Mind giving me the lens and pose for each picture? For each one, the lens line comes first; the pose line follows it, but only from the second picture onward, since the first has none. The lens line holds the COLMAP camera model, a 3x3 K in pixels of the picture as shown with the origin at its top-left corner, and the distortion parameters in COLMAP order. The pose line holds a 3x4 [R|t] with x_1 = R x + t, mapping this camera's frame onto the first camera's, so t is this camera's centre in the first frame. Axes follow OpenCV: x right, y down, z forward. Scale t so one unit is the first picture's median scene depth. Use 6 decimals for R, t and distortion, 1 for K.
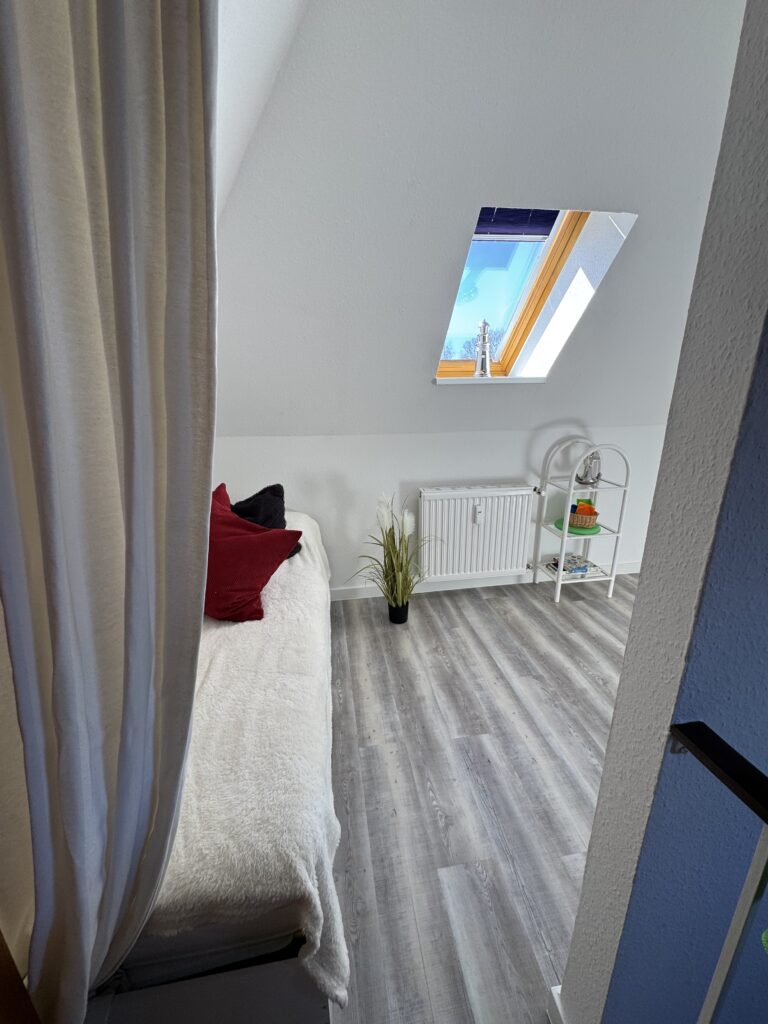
lens RADIAL K [[408.1, 0, 386.4], [0, 408.1, 514.4], [0, 0, 1]] dist [0.000548, 0.000131]
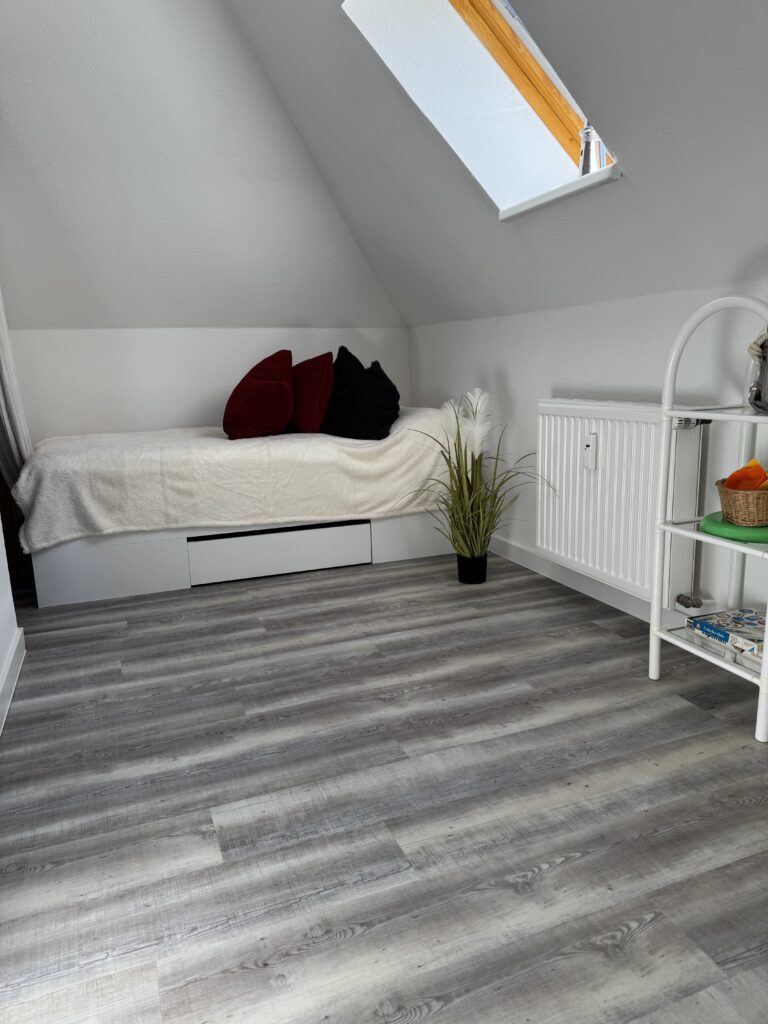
lens RADIAL K [[711.0, 0, 391.3], [0, 711.0, 513.0], [0, 0, 1]] dist [0.120253, -0.151520]
pose [[0.212876, 0.203830, -0.955582, 1.287246], [-0.262539, 0.953965, 0.144999, 0.011808], [0.941147, 0.220011, 0.256590, 0.616371]]
